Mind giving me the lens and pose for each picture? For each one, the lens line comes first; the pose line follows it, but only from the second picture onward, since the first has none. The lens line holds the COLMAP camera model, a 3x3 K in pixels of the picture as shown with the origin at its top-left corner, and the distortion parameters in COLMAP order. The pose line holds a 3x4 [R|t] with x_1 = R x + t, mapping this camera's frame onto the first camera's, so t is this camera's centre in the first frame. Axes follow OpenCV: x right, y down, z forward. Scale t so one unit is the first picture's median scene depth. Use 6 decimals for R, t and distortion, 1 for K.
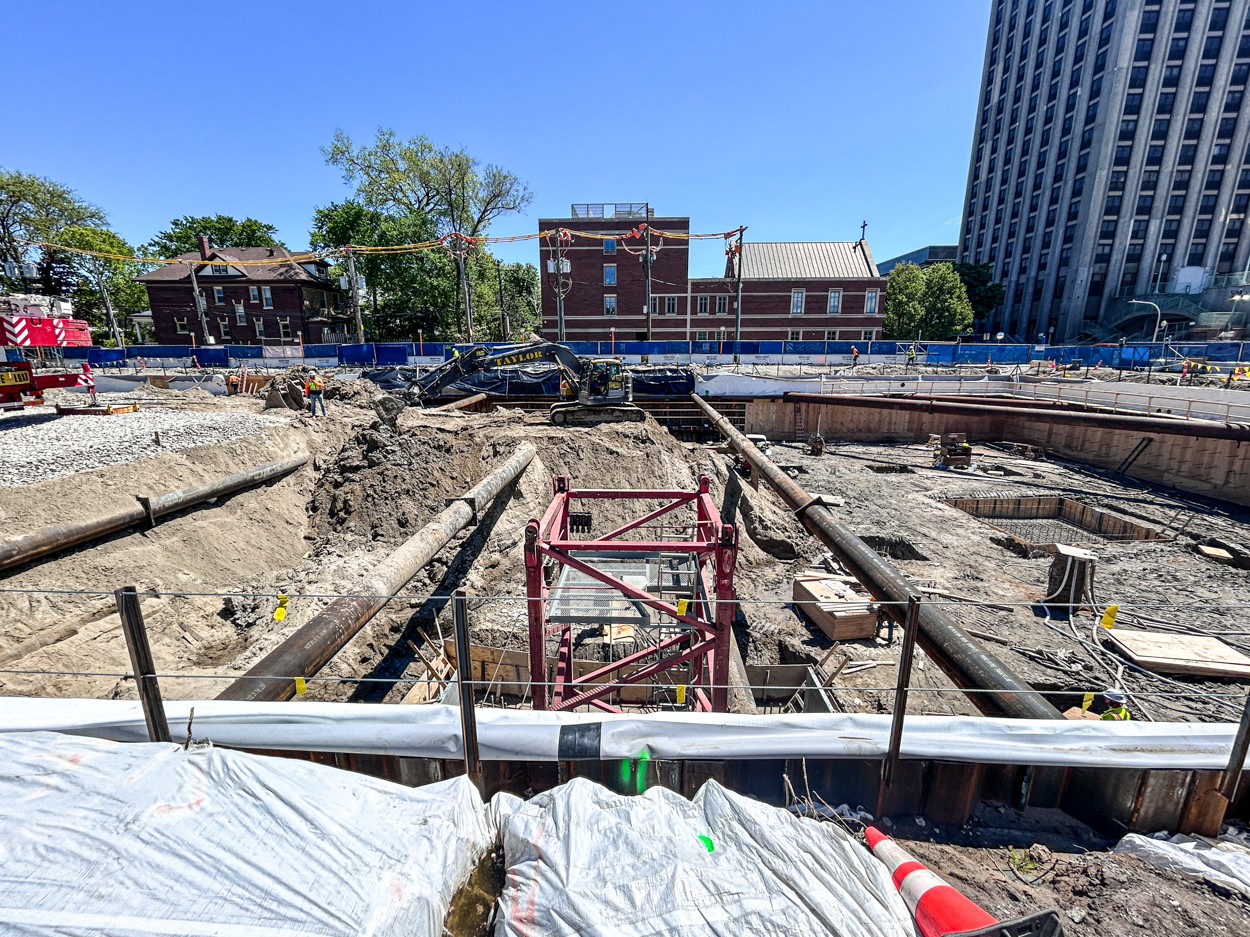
lens RADIAL K [[515.6, 0, 621.5], [0, 515.6, 470.0], [0, 0, 1]] dist [-0.001191, -0.000561]
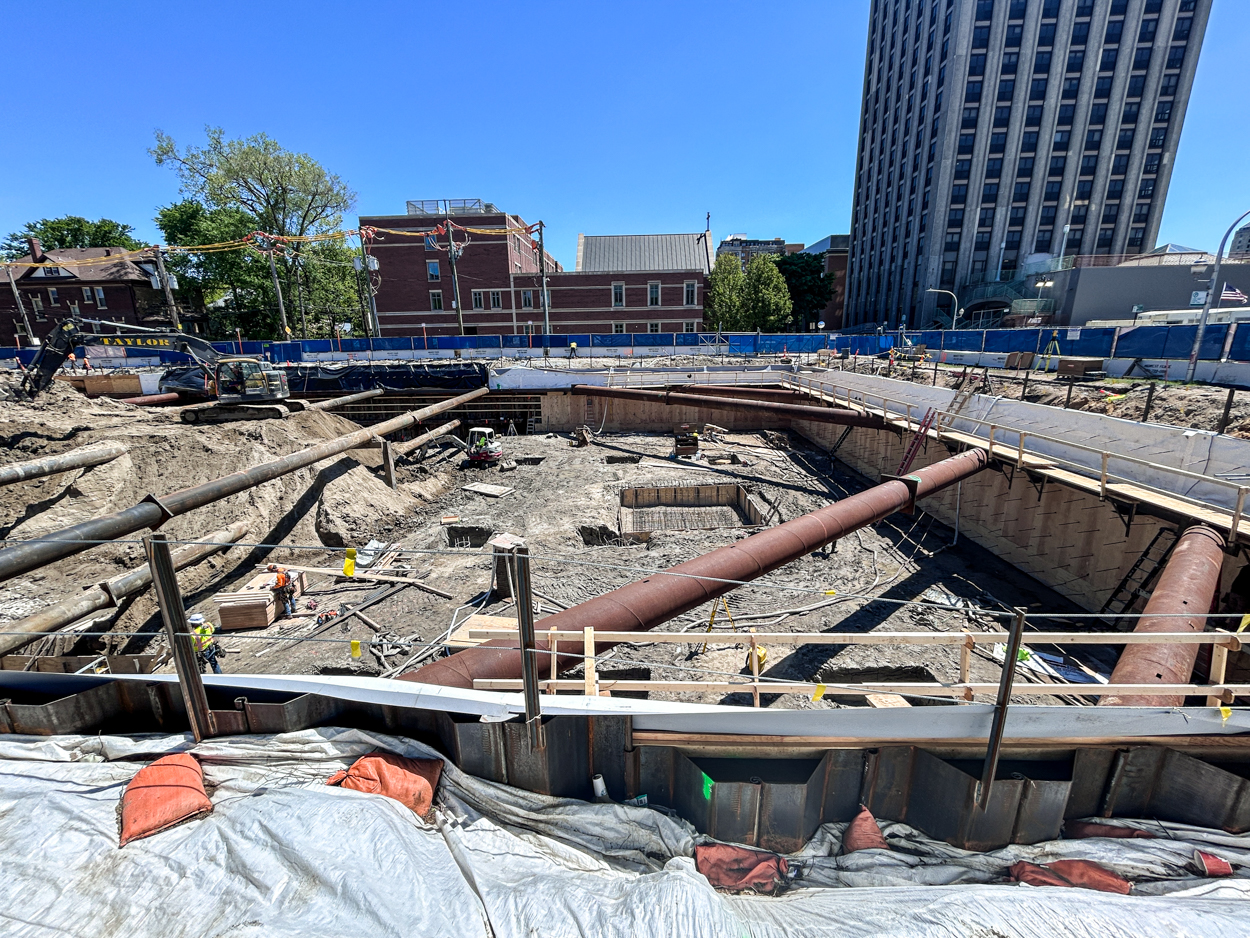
lens RADIAL K [[506.1, 0, 622.4], [0, 506.1, 469.8], [0, 0, 1]] dist [-0.000603, -0.000271]
pose [[0.999878, -0.015348, 0.002867, 0.399708], [0.015287, 0.999677, 0.020309, -0.001112], [-0.003177, -0.020263, 0.999790, -0.008131]]
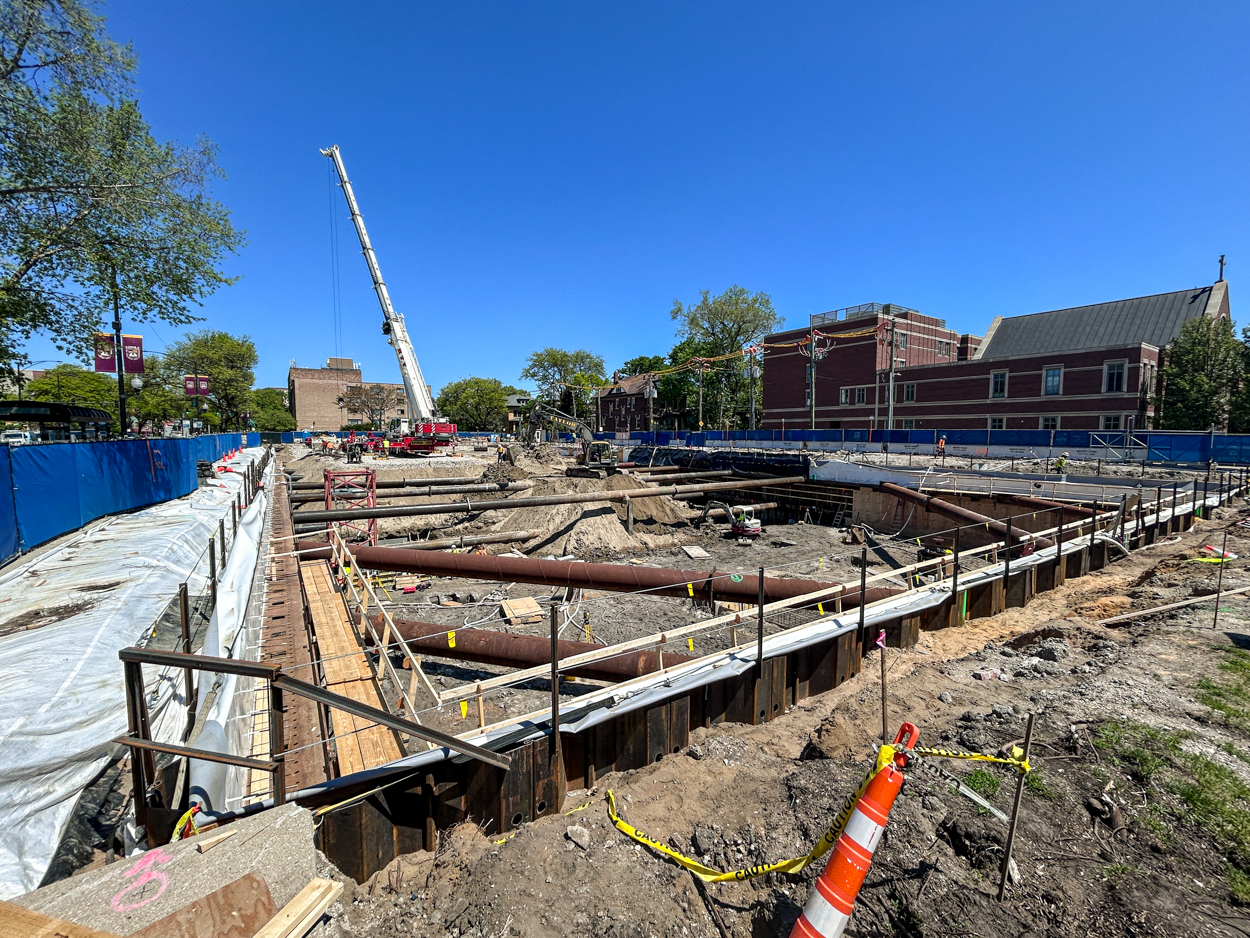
lens RADIAL K [[521.2, 0, 624.1], [0, 521.2, 473.1], [0, 0, 1]] dist [-0.001003, -0.000105]
pose [[0.582987, 0.067507, -0.809672, 0.801466], [-0.193664, 0.979364, -0.057788, -0.017554], [0.789063, 0.190494, 0.584030, 0.049206]]
